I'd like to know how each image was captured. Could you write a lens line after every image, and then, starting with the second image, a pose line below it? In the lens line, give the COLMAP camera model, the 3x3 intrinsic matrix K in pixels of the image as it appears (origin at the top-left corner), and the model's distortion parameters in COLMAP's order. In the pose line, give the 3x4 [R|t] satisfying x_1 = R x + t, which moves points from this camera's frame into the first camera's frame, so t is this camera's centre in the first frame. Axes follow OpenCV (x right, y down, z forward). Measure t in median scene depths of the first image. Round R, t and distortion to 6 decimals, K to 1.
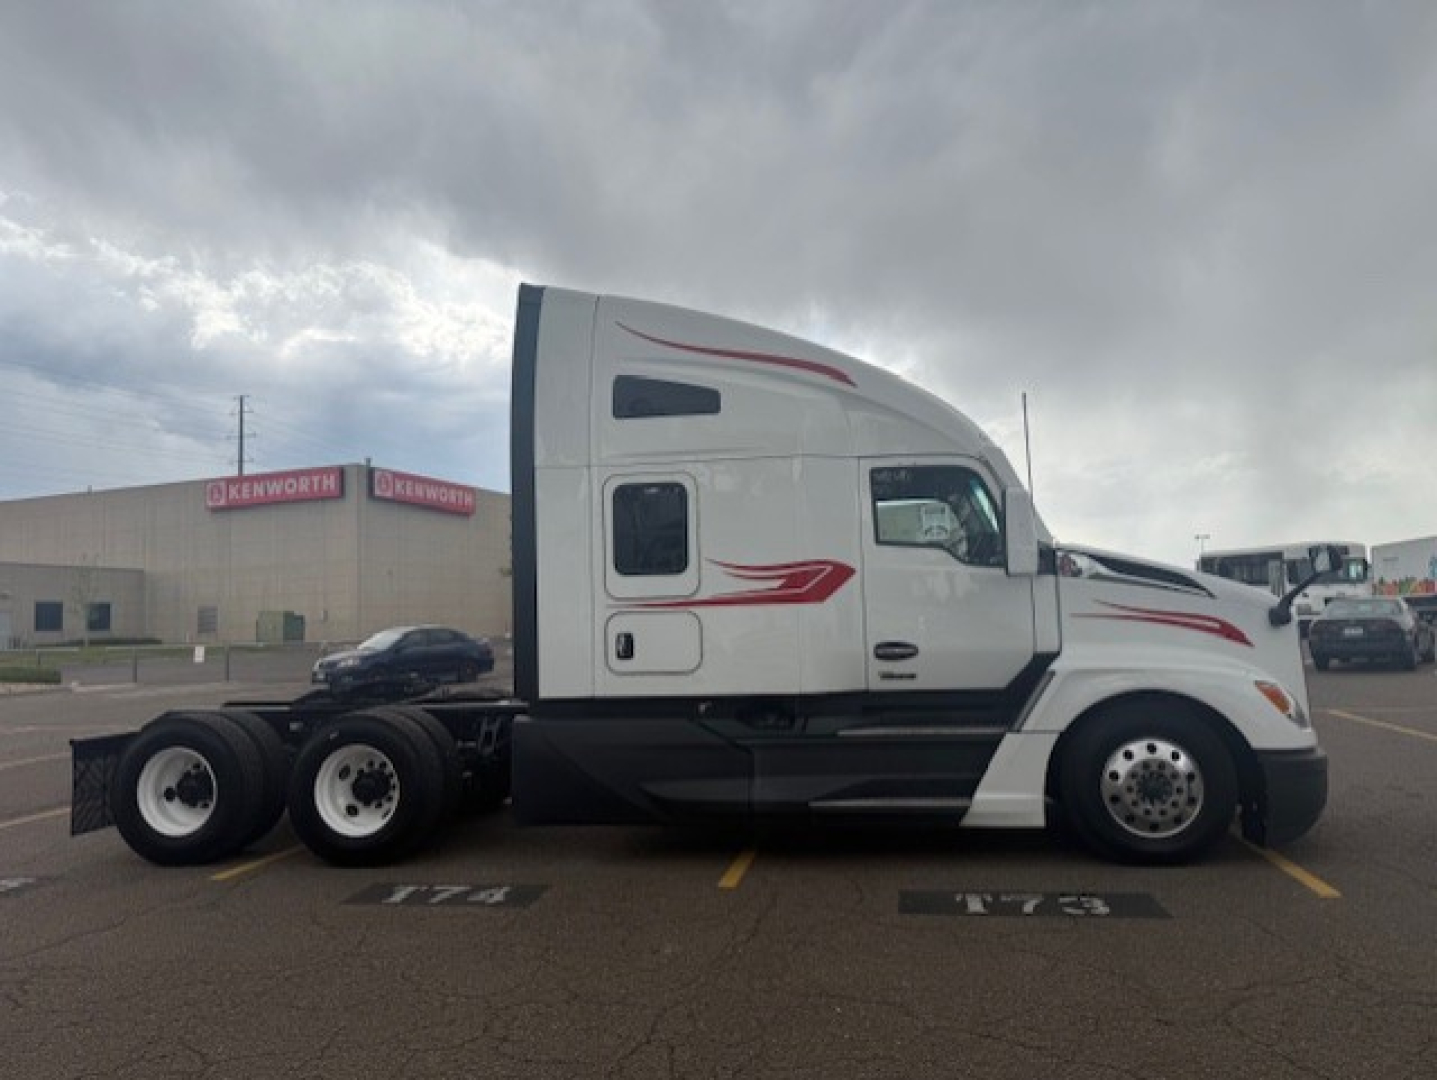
lens RADIAL K [[1027.2, 0, 718.5], [0, 1027.2, 512.5], [0, 0, 1]] dist [0.034878, -0.028487]
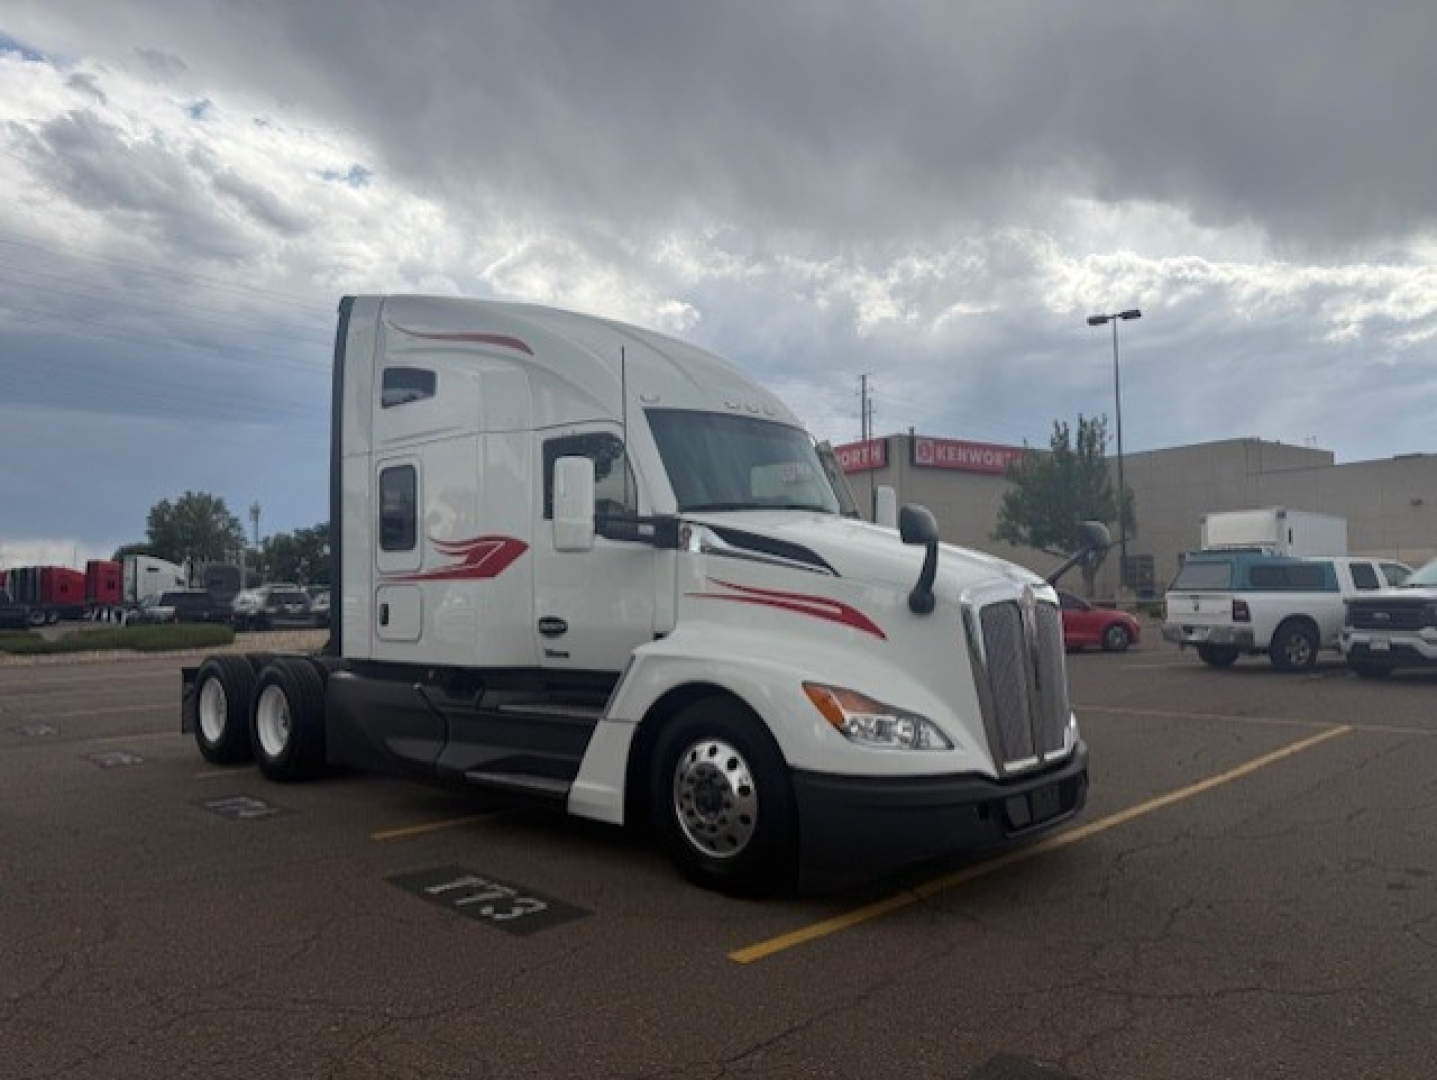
lens RADIAL K [[1027.2, 0, 690.5], [0, 1027.2, 531.0], [0, 0, 1]] dist [0.034878, -0.028487]
pose [[0.818716, -0.016134, -0.573971, 0.836474], [0.046471, 0.998188, 0.038228, 0.012296], [0.572314, -0.057971, 0.817983, 0.287409]]
